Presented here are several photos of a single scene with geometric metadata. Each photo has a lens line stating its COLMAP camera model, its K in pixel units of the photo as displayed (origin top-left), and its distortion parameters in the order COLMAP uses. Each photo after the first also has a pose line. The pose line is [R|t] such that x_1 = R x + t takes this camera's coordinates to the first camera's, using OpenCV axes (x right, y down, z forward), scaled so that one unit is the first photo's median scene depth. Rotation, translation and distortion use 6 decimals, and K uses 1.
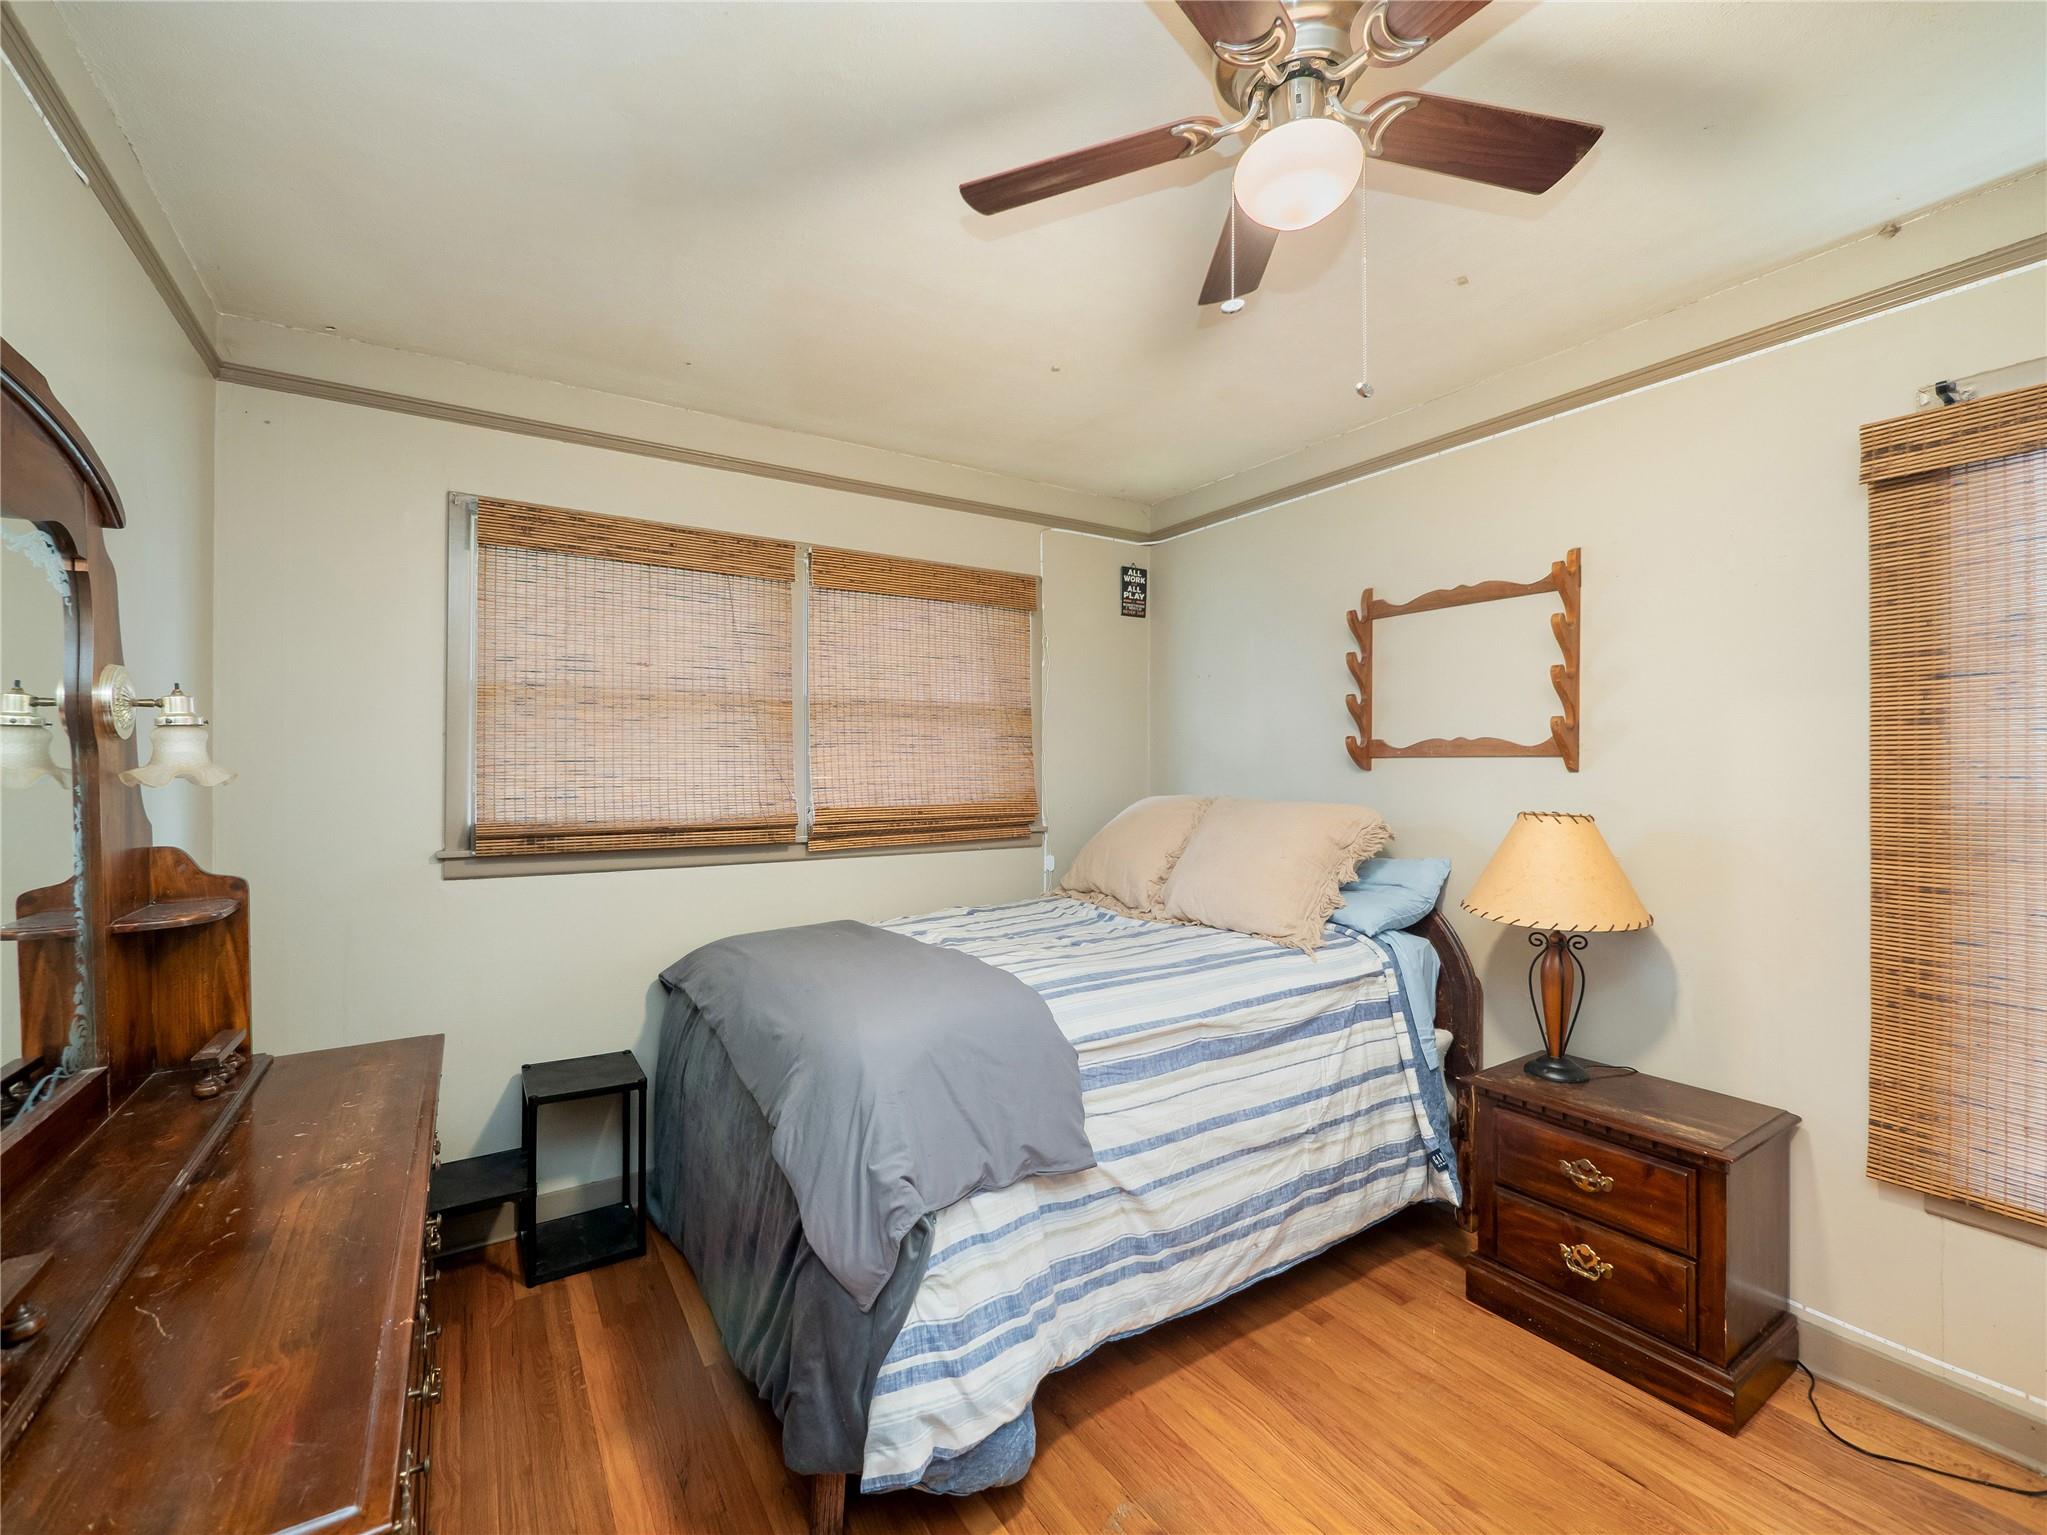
lens RADIAL K [[871.3, 0, 1029.7], [0, 871.3, 770.8], [0, 0, 1]] dist [-0.008461, 0.000881]
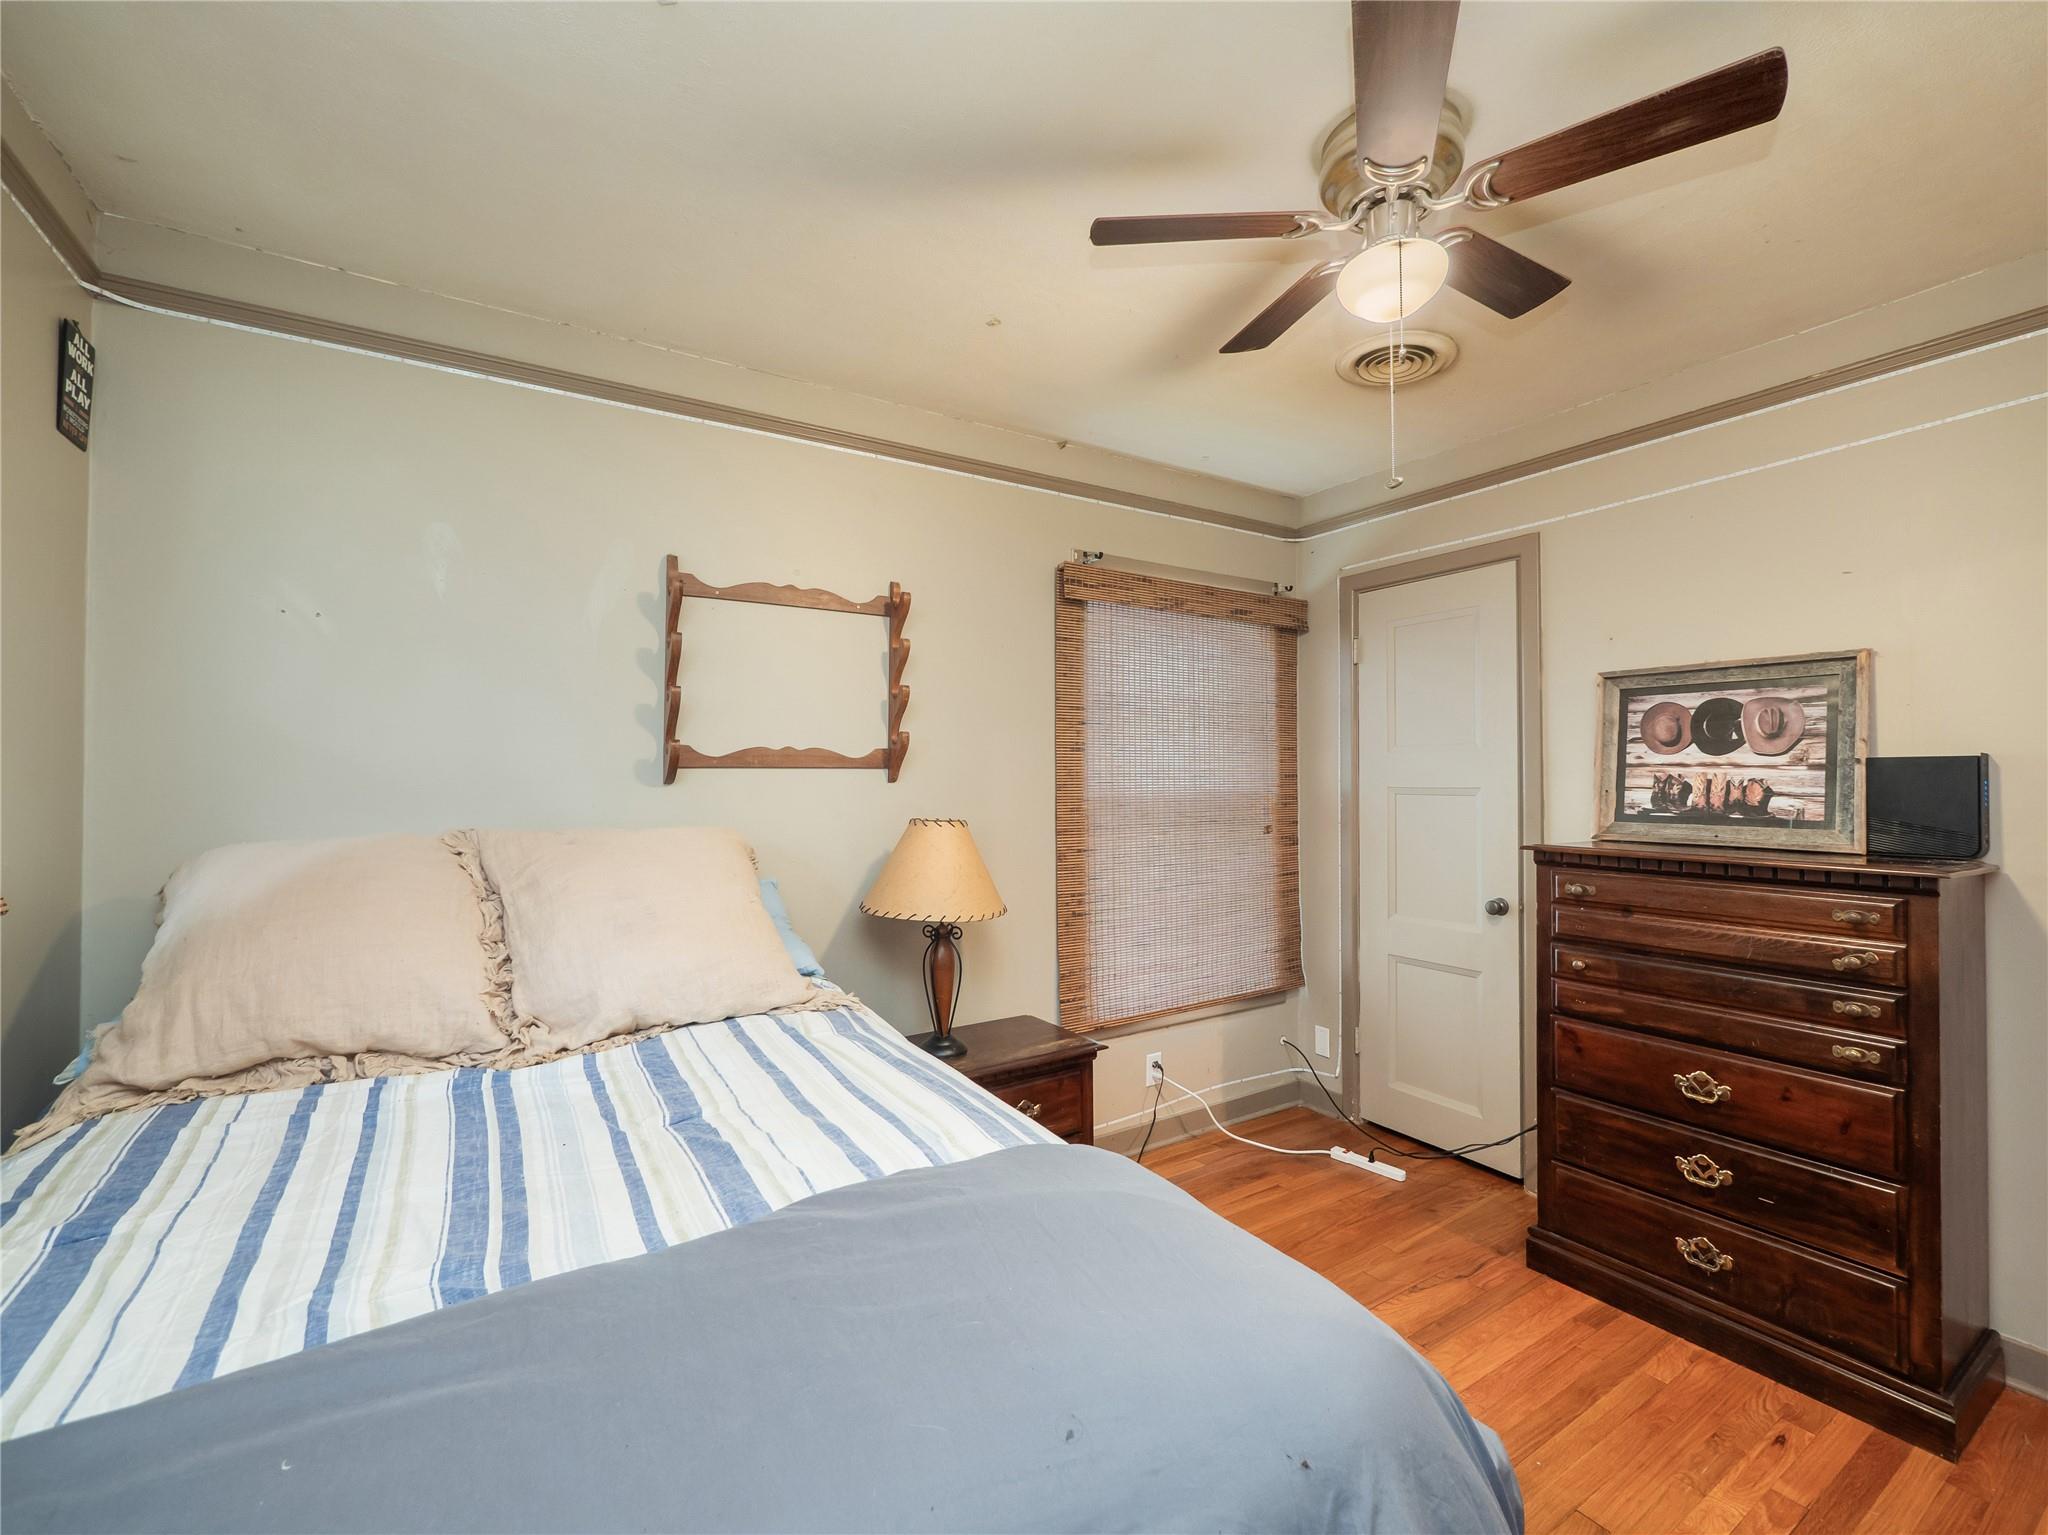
lens RADIAL K [[871.7, 0, 1030.5], [0, 871.7, 759.7], [0, 0, 1]] dist [-0.008461, 0.000881]
pose [[0.014067, 0.009625, 0.999855, -0.569242], [0.003872, 0.999946, -0.009681, -0.019128], [-0.999894, 0.004007, 0.014029, 0.942462]]
